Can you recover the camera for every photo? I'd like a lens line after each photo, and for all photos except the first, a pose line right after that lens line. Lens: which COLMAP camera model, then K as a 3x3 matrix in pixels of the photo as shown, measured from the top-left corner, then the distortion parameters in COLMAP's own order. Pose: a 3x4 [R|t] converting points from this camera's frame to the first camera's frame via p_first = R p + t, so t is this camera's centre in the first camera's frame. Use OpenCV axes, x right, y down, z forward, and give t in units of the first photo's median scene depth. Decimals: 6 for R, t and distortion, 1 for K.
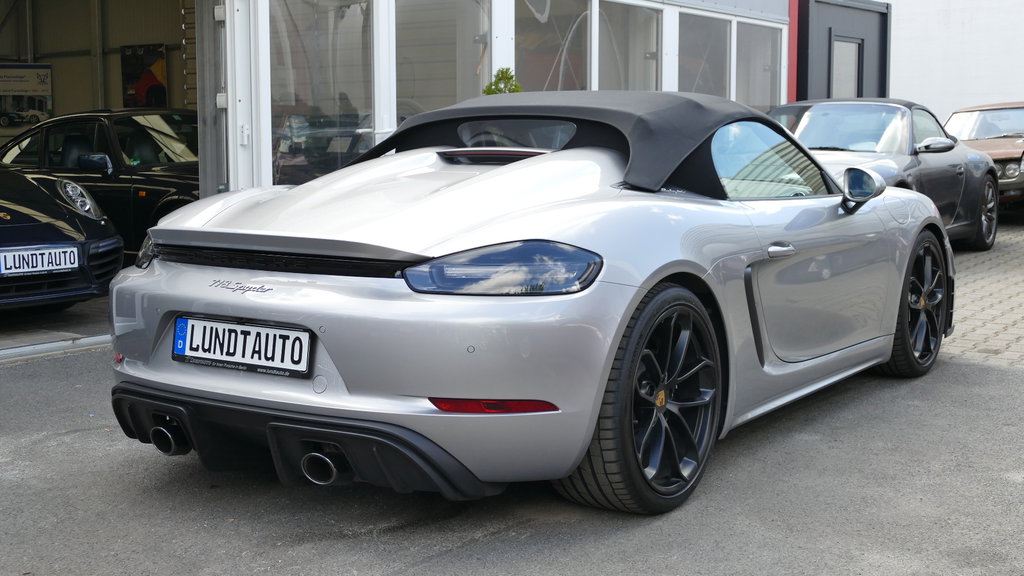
lens RADIAL K [[1354.4, 0, 512.1], [0, 1354.4, 280.6], [0, 0, 1]] dist [0.177888, 0.000000]
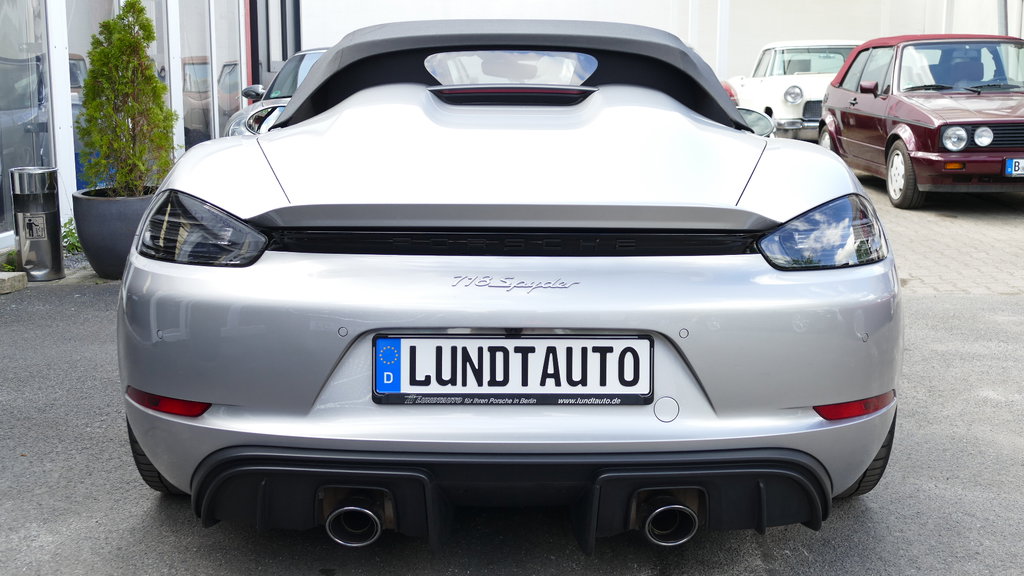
lens RADIAL K [[1299.7, 0, 512.1], [0, 1299.7, 286.8], [0, 0, 1]] dist [-0.028976, 0.000000]
pose [[0.814754, -0.081411, 0.574063, -0.575716], [0.059081, 0.996597, 0.057482, -0.031076], [-0.576789, -0.012918, 0.816791, 0.476626]]
